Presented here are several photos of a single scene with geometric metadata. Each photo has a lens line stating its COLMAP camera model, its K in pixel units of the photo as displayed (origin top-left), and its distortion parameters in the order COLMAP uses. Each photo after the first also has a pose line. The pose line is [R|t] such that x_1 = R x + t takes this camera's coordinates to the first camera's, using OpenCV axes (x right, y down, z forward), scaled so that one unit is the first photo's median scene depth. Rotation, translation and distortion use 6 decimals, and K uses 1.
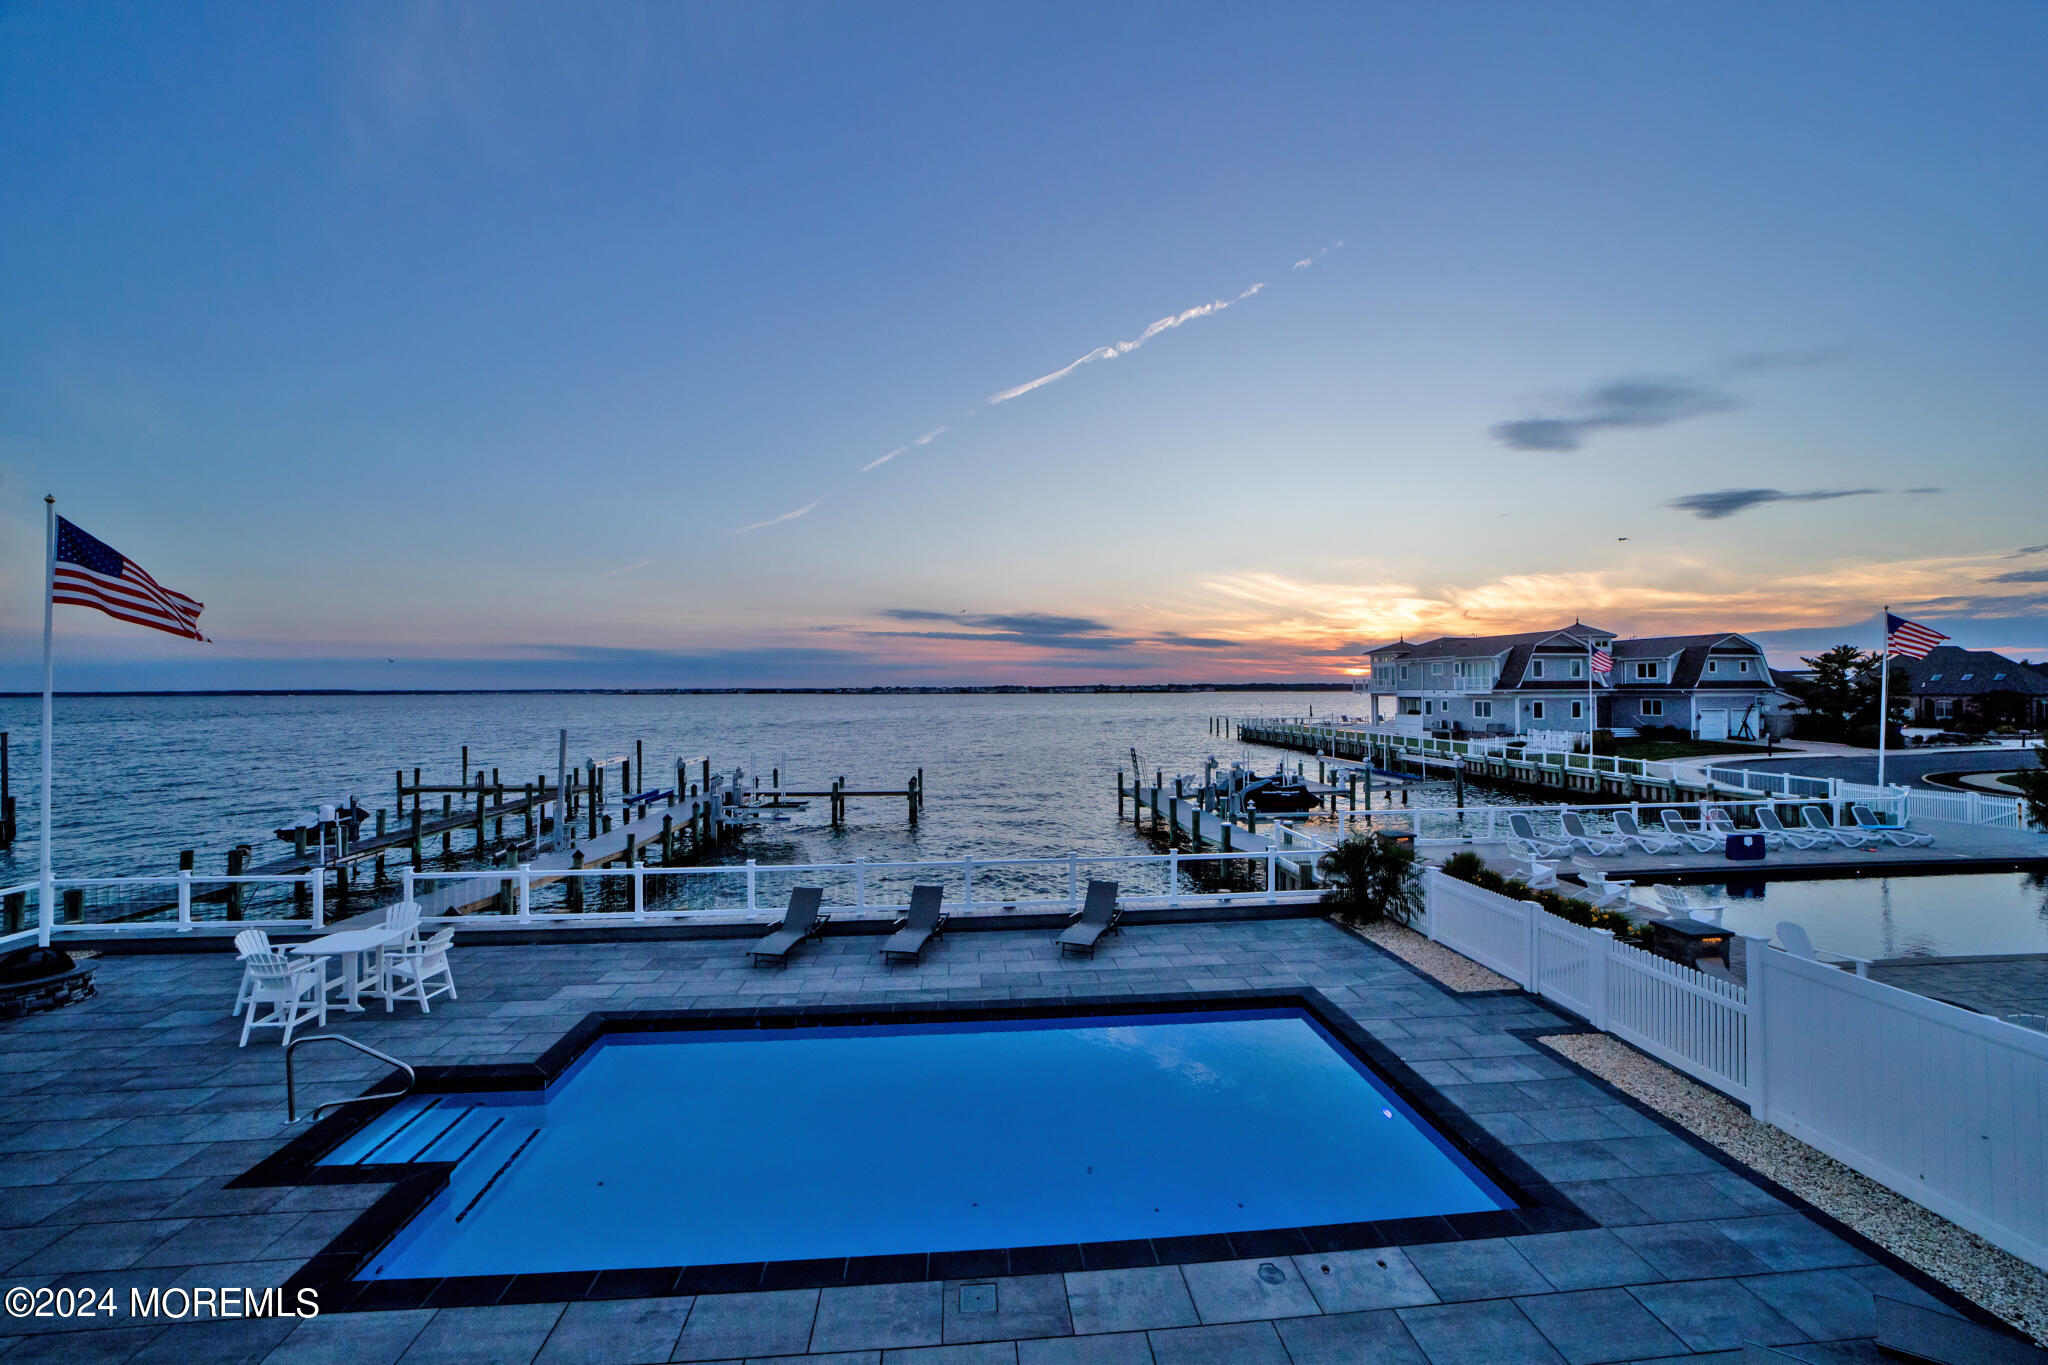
lens RADIAL K [[801.8, 0, 1029.1], [0, 801.8, 691.5], [0, 0, 1]] dist [-0.040932, 0.011090]
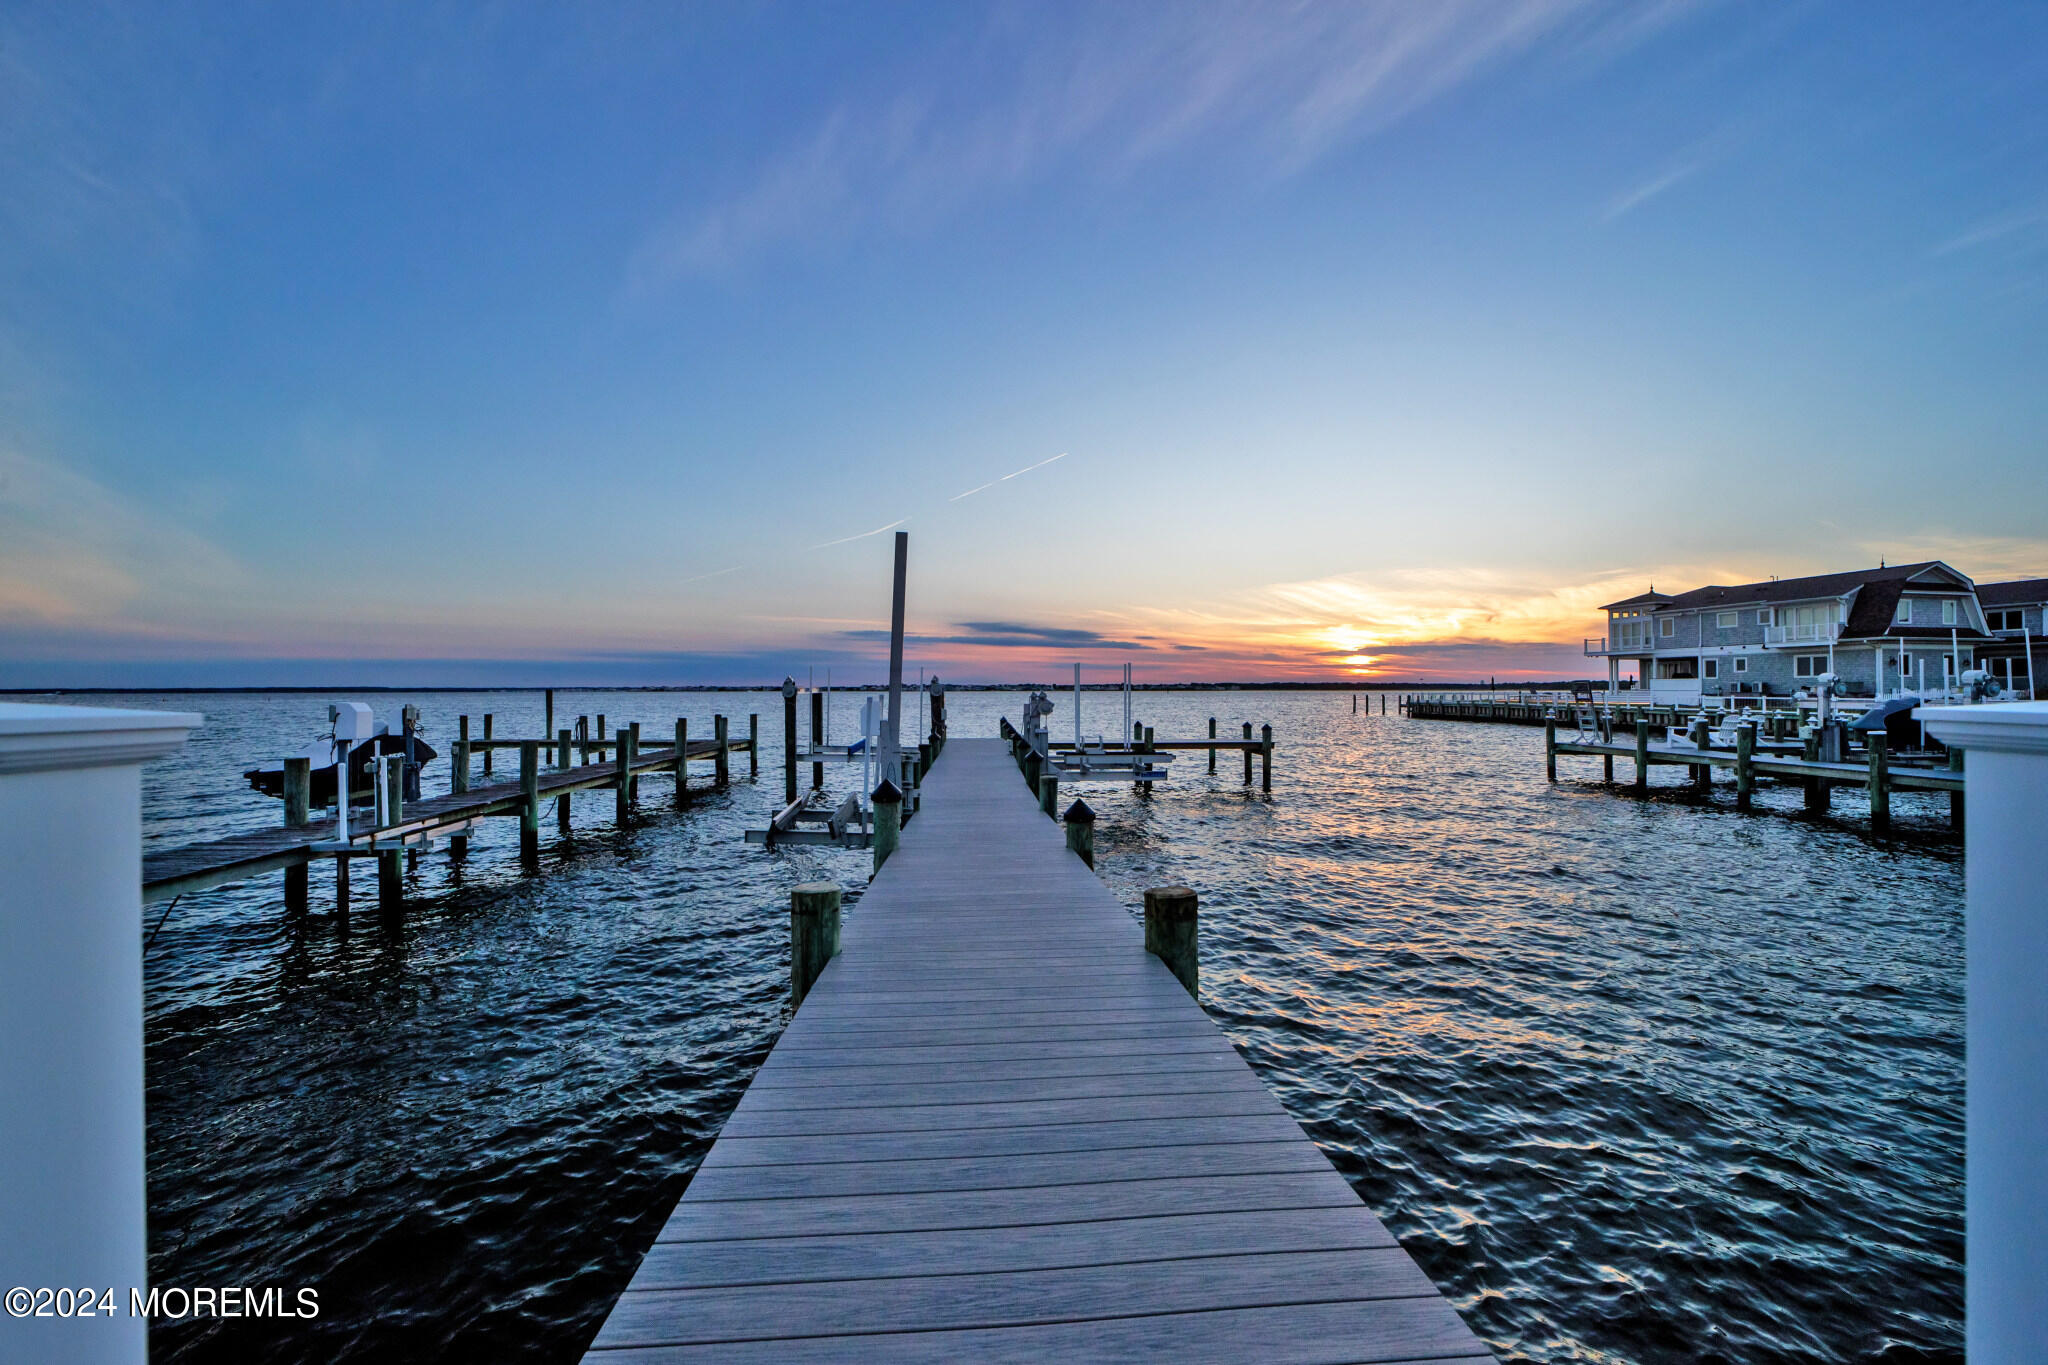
lens RADIAL K [[796.4, 0, 1036.1], [0, 796.4, 674.3], [0, 0, 1]] dist [-0.023034, 0.000376]
pose [[0.999803, 0.003187, -0.019578, -0.193593], [-0.003575, 0.999797, -0.019828, 0.050583], [0.019511, 0.019894, 0.999612, 0.215897]]
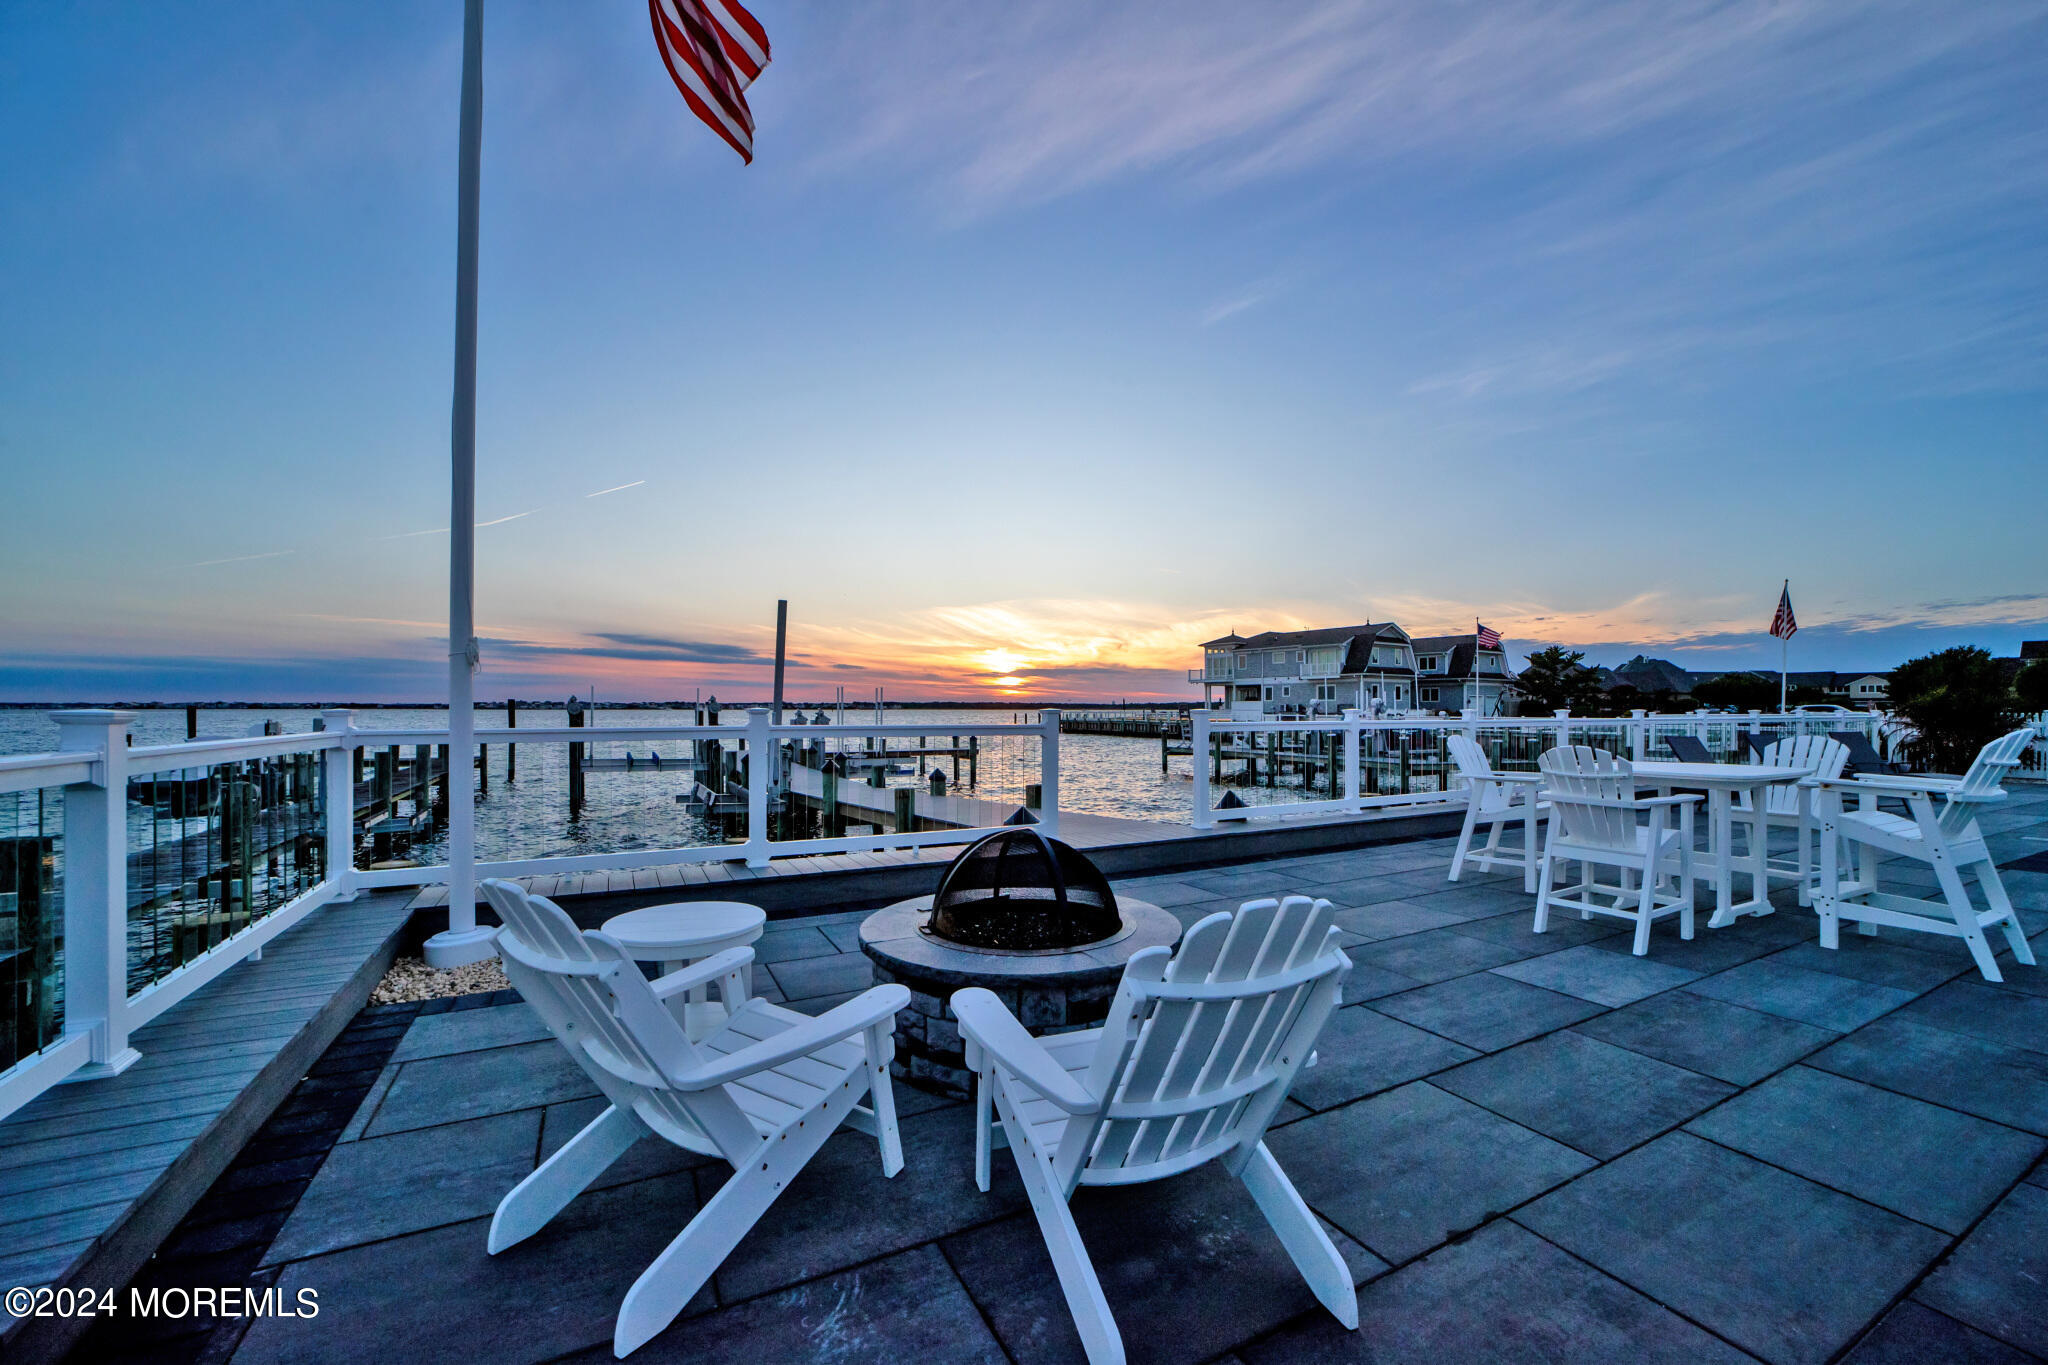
lens RADIAL K [[801.8, 0, 1029.1], [0, 801.8, 691.5], [0, 0, 1]] dist [-0.040932, 0.011090]
pose [[0.925531, 0.013373, 0.378436, -0.246248], [-0.004648, 0.999702, -0.023960, 0.051458], [-0.378644, 0.020417, 0.925317, 0.126939]]
